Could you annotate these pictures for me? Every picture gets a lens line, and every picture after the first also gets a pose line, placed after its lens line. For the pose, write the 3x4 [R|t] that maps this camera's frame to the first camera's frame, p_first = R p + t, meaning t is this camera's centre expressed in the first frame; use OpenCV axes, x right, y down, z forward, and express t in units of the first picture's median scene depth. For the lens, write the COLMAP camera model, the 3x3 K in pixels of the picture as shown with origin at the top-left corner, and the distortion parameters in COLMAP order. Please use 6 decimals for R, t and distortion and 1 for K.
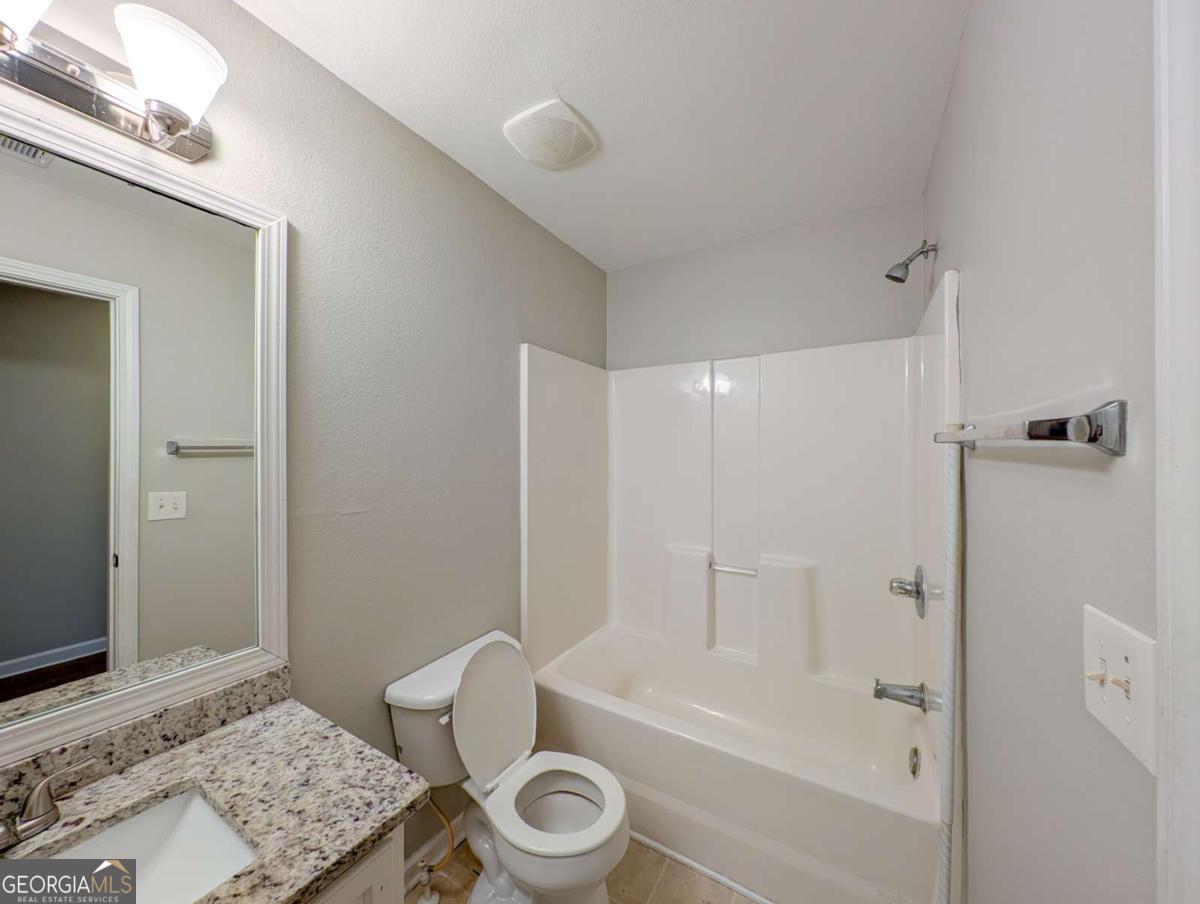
lens RADIAL K [[433.3, 0, 600.0], [0, 433.3, 452.0], [0, 0, 1]] dist [0.002950, -0.000392]
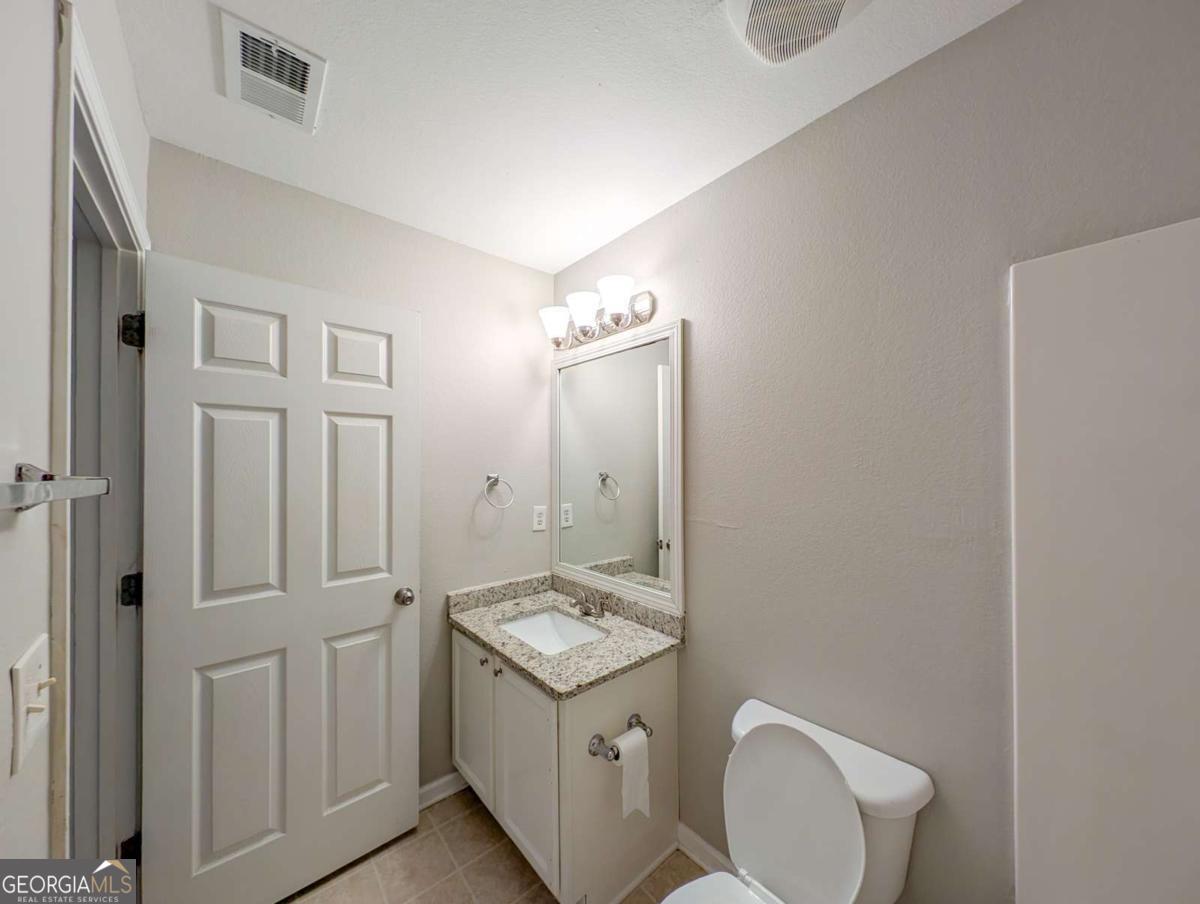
lens RADIAL K [[427.1, 0, 603.1], [0, 427.1, 454.5], [0, 0, 1]] dist [-0.000660, 0.000176]
pose [[-0.323200, -0.014642, -0.946217, 0.850904], [0.007925, 0.999803, -0.018178, -0.052699], [0.946297, -0.013374, -0.323021, 1.363382]]
